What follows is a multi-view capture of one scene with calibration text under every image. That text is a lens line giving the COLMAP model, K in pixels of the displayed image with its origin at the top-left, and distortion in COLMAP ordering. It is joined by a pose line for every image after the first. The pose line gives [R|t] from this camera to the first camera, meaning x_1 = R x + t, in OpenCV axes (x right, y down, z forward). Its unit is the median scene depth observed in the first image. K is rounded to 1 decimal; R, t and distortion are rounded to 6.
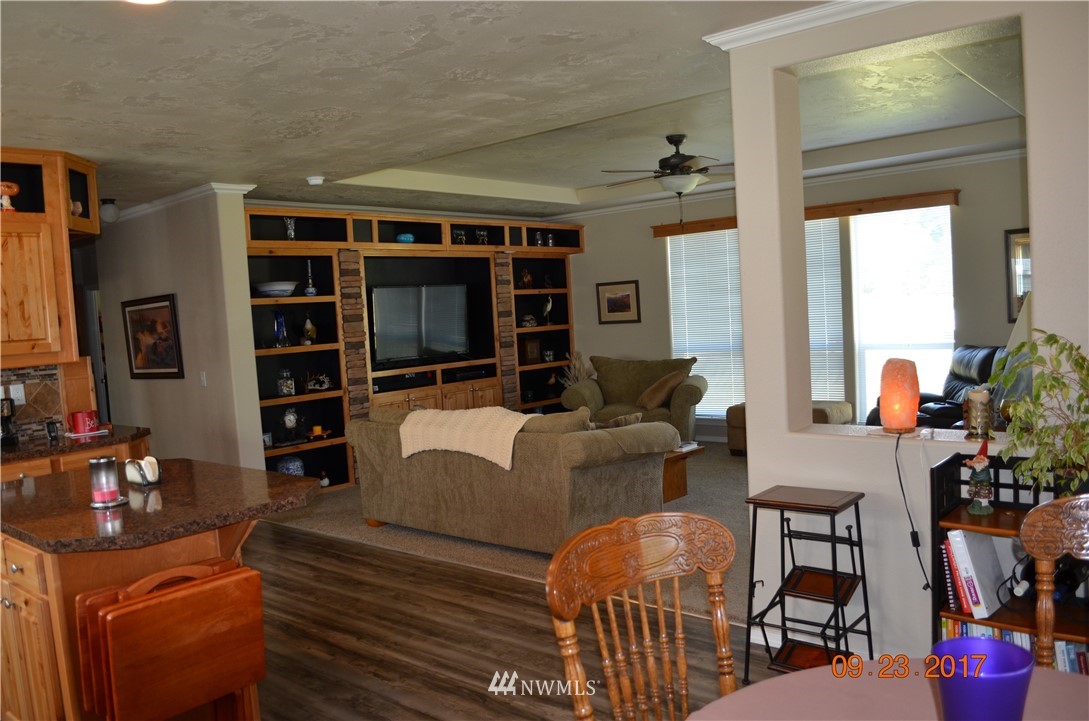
lens RADIAL K [[858.2, 0, 550.5], [0, 858.2, 371.0], [0, 0, 1]] dist [-0.077931, 0.005825]
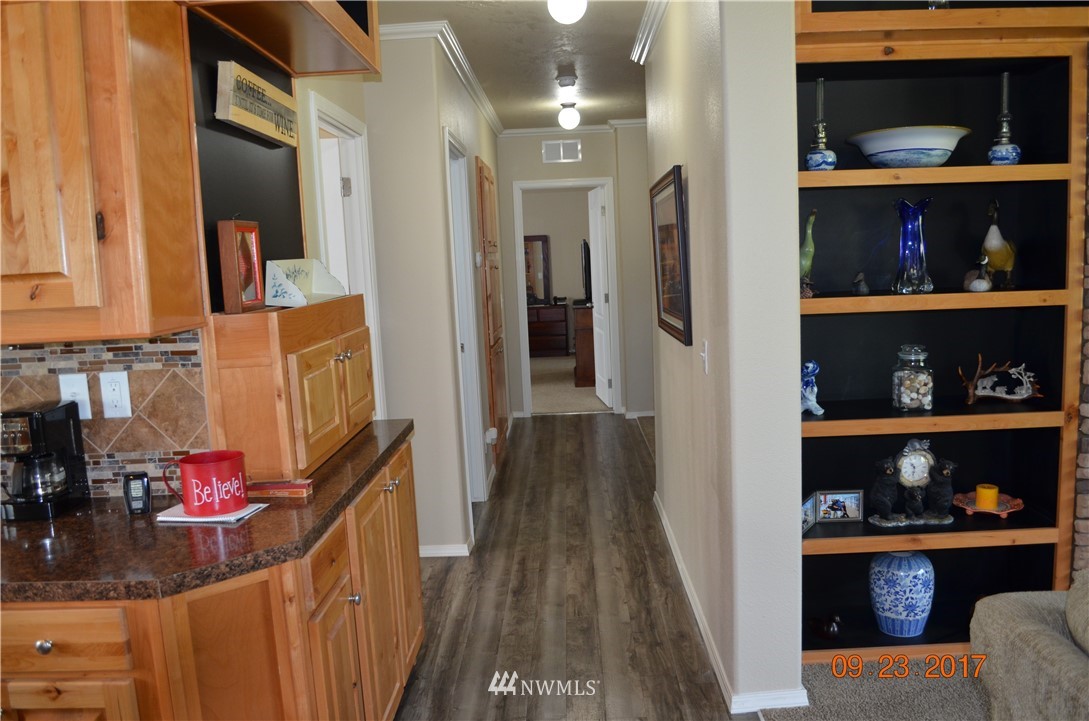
lens RADIAL K [[858.2, 0, 550.5], [0, 858.2, 371.0], [0, 0, 1]] dist [-0.077931, 0.005825]
pose [[0.628542, 0.138541, -0.765337, -0.107658], [-0.050008, 0.989170, 0.137990, -0.038077], [0.776166, -0.048460, 0.628663, 0.607405]]
